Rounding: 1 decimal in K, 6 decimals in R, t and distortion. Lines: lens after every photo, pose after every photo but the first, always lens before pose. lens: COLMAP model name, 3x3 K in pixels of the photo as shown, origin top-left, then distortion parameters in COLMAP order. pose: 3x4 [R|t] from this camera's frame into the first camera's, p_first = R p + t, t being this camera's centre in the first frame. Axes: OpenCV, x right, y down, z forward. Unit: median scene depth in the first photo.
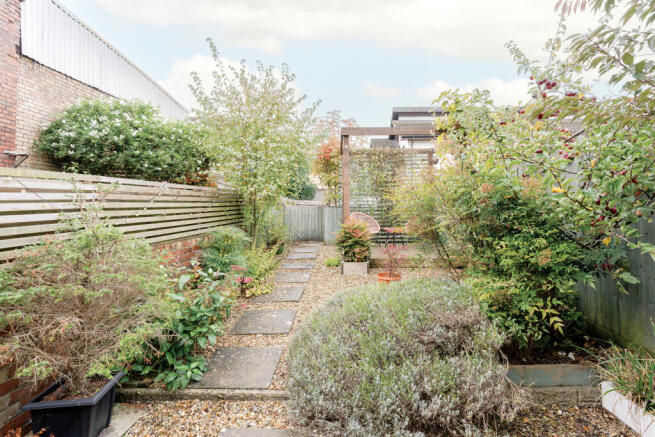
lens RADIAL K [[338.9, 0, 351.5], [0, 338.9, 191.4], [0, 0, 1]] dist [-0.009985, 0.005345]
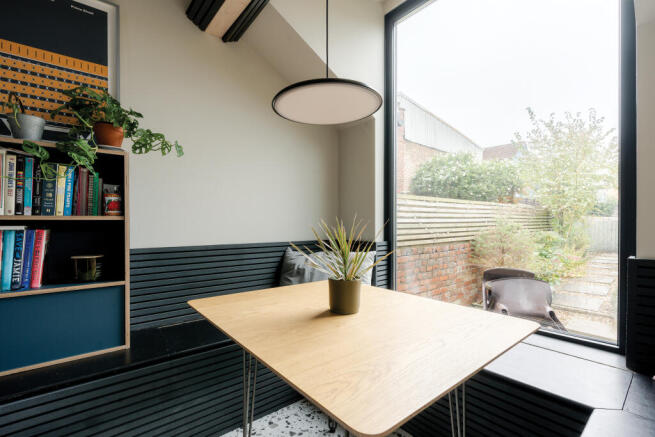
lens RADIAL K [[297.5, 0, 329.4], [0, 297.5, 222.8], [0, 0, 1]] dist [-0.005308, 0.002485]
pose [[0.649365, 0.005457, -0.760457, 0.010409], [0.023361, 0.999359, 0.027120, 0.004082], [0.760118, -0.035376, 0.648821, -0.402594]]
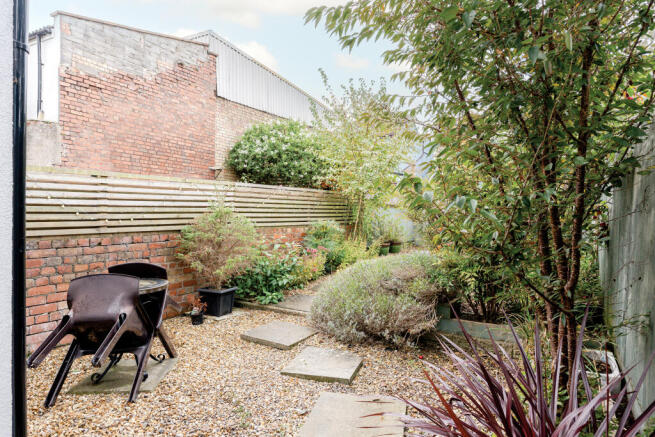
lens RADIAL K [[414.9, 0, 330.9], [0, 414.9, 215.3], [0, 0, 1]] dist [-0.008281, -0.000587]
pose [[0.853308, 0.013893, -0.521223, 0.293493], [0.006607, 0.999277, 0.037453, 0.017806], [0.521366, -0.035403, 0.852598, -0.206431]]
